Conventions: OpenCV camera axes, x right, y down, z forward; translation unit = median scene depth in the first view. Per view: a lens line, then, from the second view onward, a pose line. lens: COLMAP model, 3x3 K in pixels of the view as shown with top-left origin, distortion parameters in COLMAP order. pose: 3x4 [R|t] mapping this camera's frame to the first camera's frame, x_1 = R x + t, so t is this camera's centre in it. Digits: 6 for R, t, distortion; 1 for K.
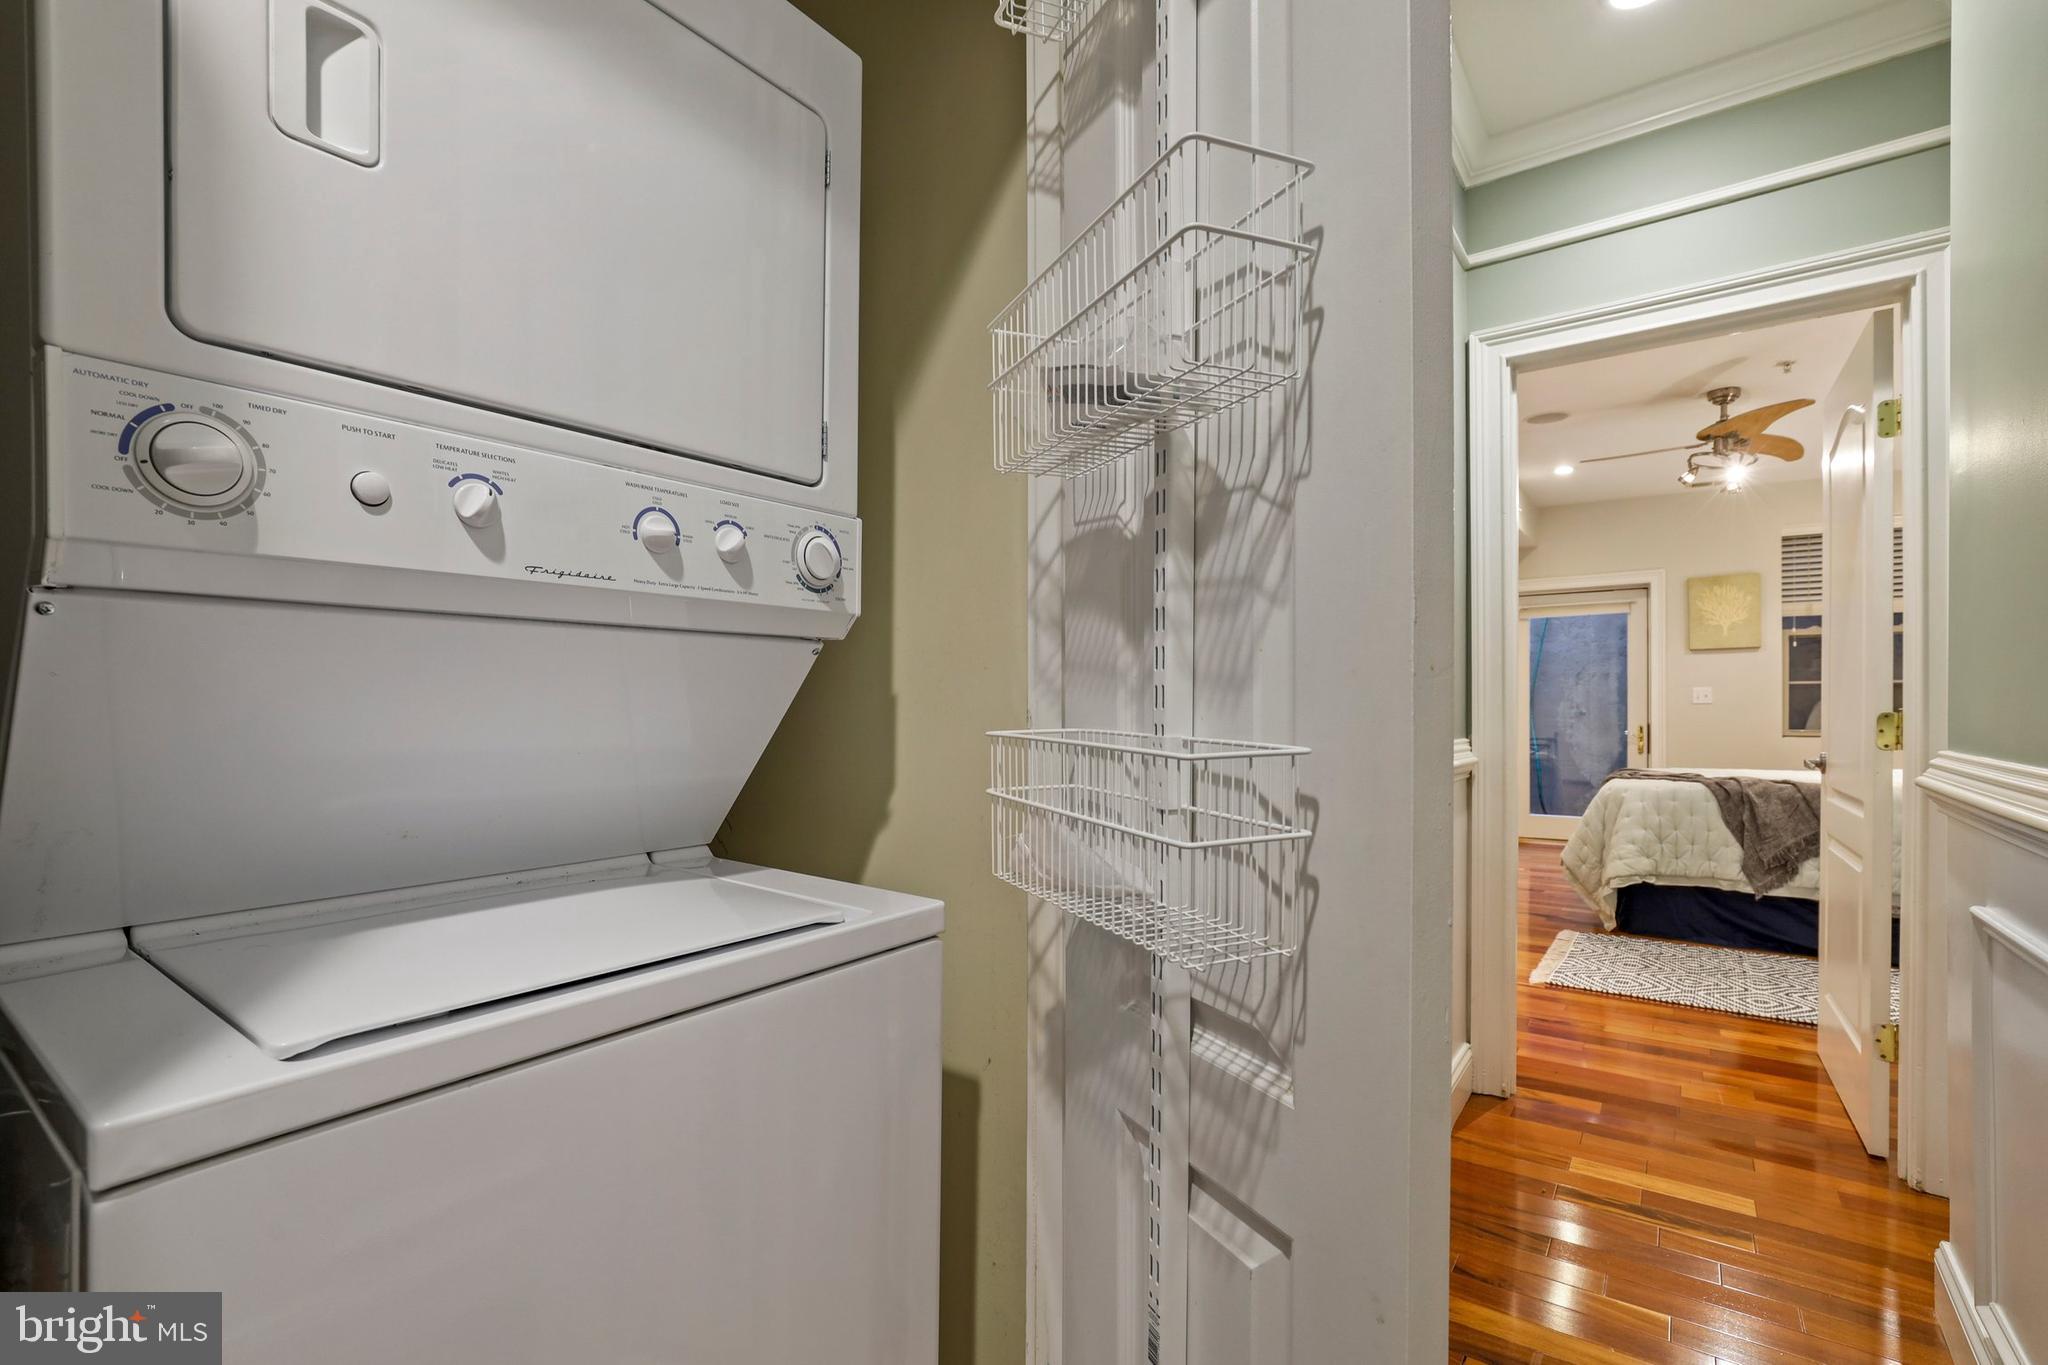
lens RADIAL K [[928.2, 0, 1022.8], [0, 928.2, 712.8], [0, 0, 1]] dist [-0.013096, 0.003906]
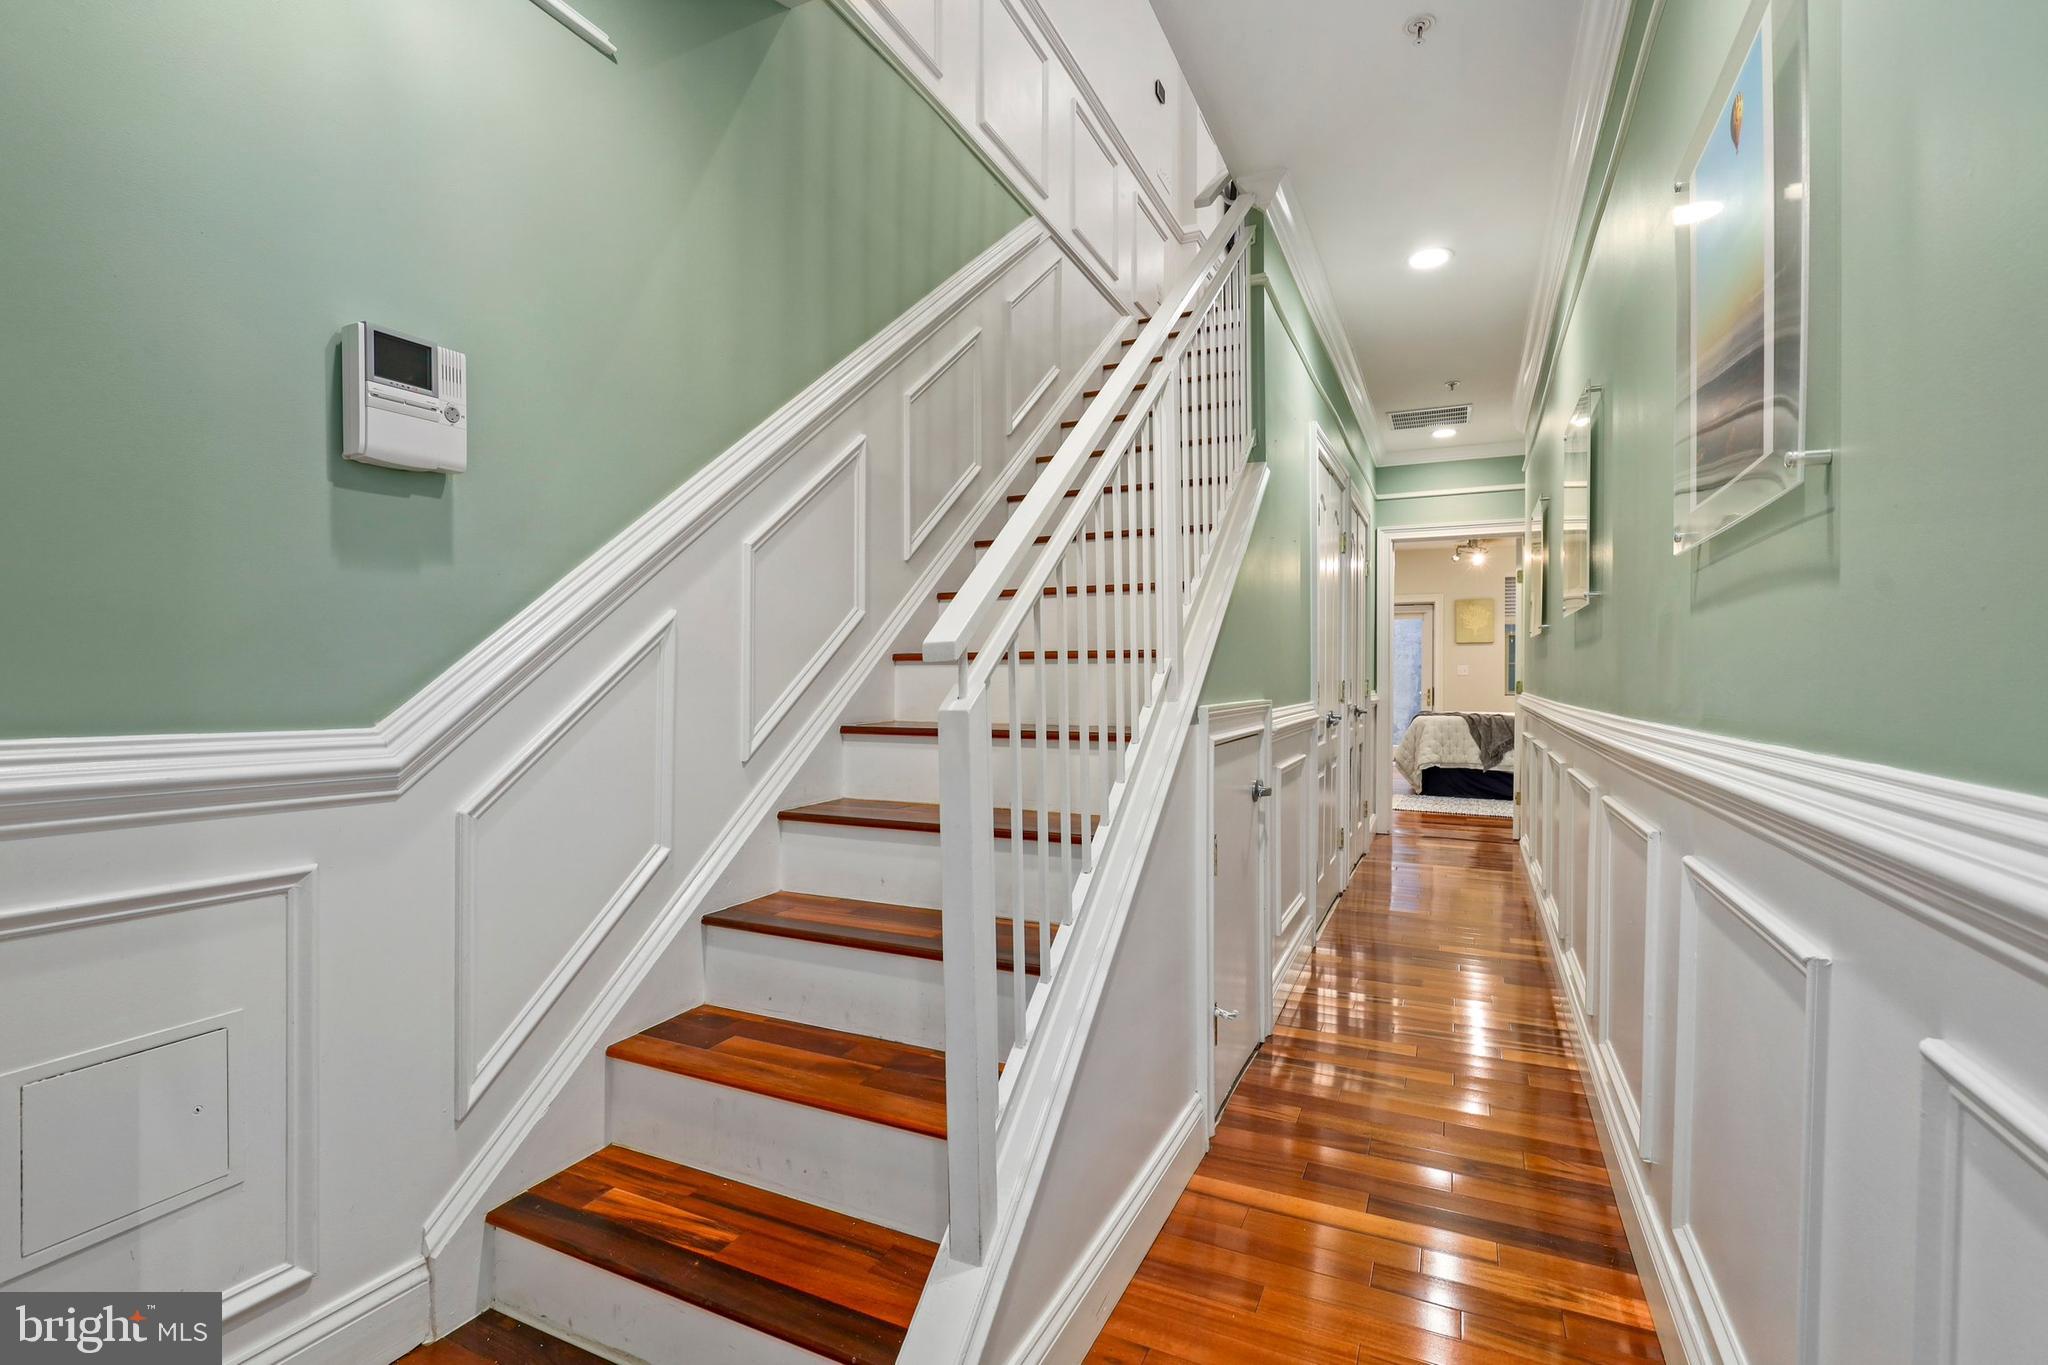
lens RADIAL K [[928.2, 0, 1019.8], [0, 928.2, 688.3], [0, 0, 1]] dist [-0.013096, 0.003906]
pose [[0.982915, -0.000703, 0.184059, -0.559811], [-0.000432, 0.999981, 0.006125, 0.004315], [-0.184060, -0.006100, 0.982896, -0.775196]]
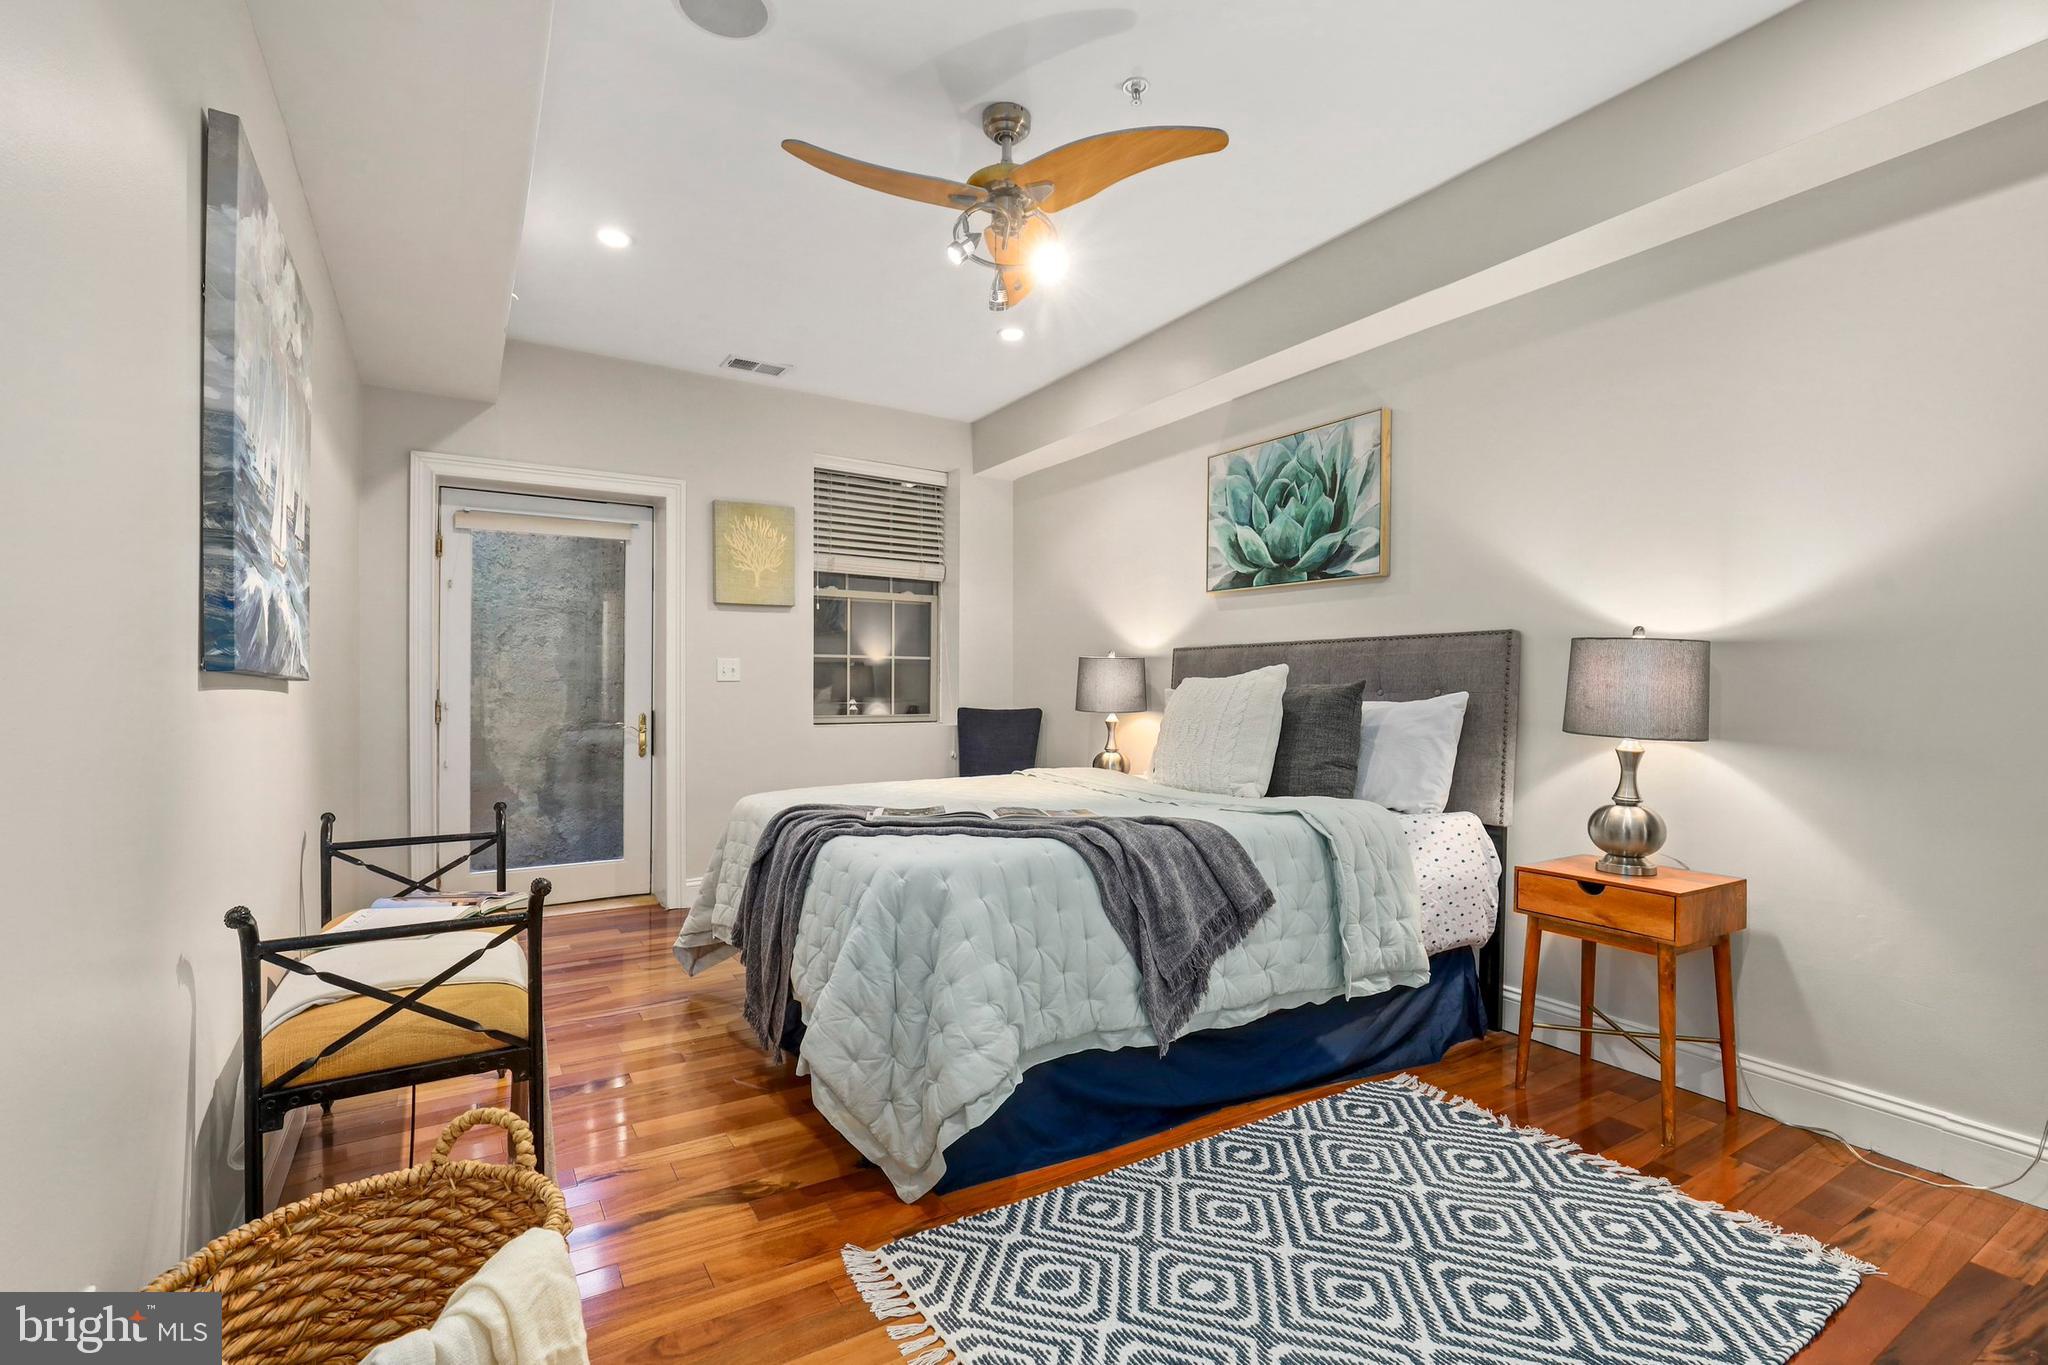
lens RADIAL K [[928.2, 0, 1024.5], [0, 928.2, 690.3], [0, 0, 1]] dist [-0.013096, 0.003906]
pose [[0.381207, -0.000311, 0.924490, 0.263984], [0.000785, 1.000000, 0.000012, -0.004525], [-0.924489, 0.000721, 0.381207, 0.817191]]
